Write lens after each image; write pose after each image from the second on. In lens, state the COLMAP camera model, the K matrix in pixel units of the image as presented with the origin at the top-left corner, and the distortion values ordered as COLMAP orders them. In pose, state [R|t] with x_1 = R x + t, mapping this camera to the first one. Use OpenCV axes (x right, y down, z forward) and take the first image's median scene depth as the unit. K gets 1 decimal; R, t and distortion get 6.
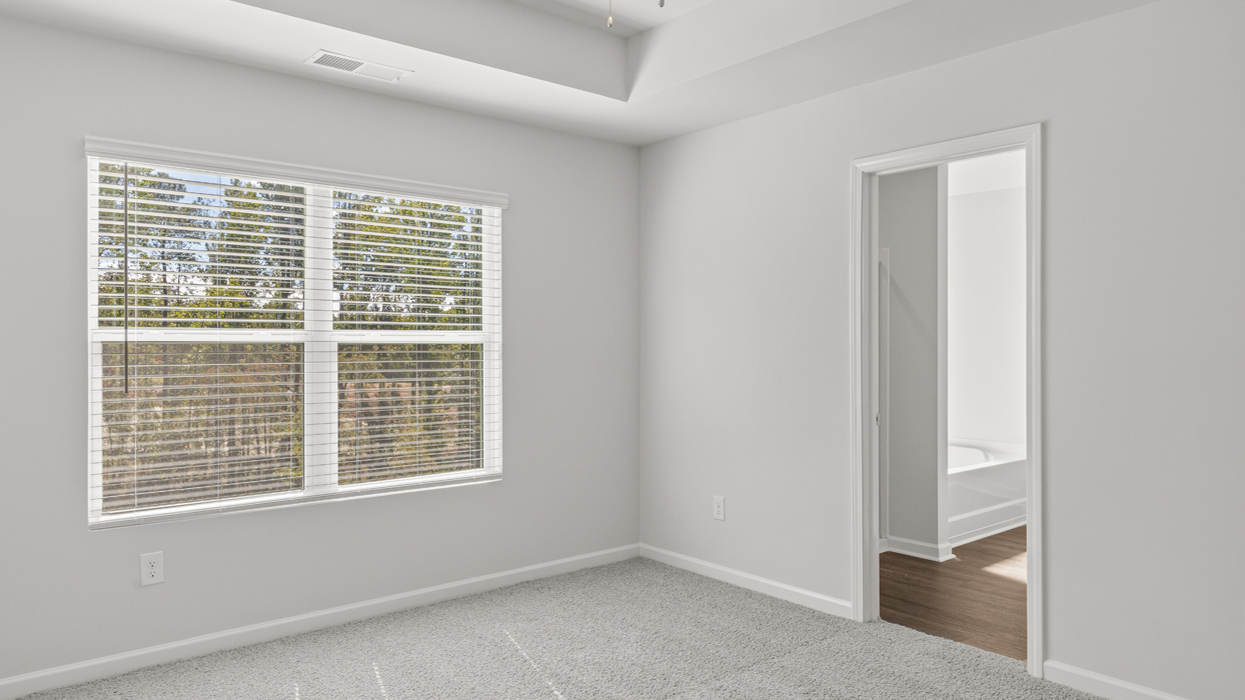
lens RADIAL K [[832.4, 0, 622.5], [0, 832.4, 350.0], [0, 0, 1]] dist [0.041574, -0.000690]
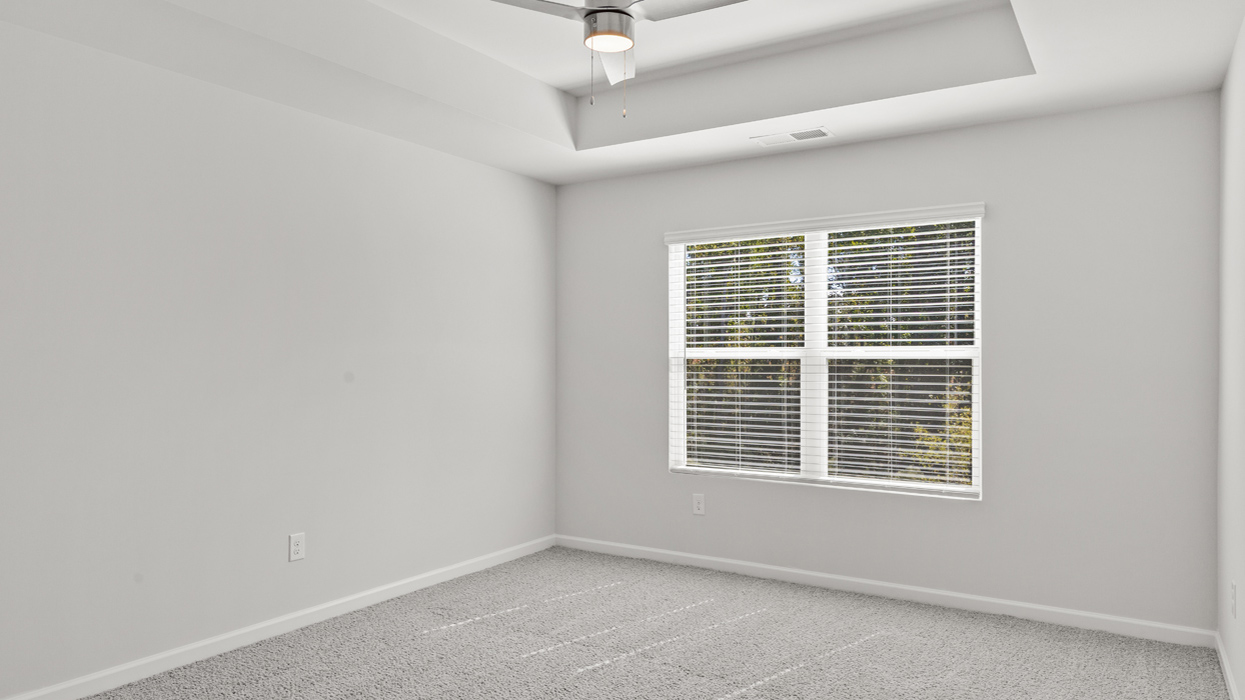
lens RADIAL K [[803.3, 0, 619.2], [0, 803.3, 358.4], [0, 0, 1]] dist [0.005757, 0.000412]
pose [[0.294213, -0.001195, -0.955739, 0.699537], [-0.009121, 0.999950, -0.004058, -0.000141], [0.955696, 0.009911, 0.294187, 0.371803]]
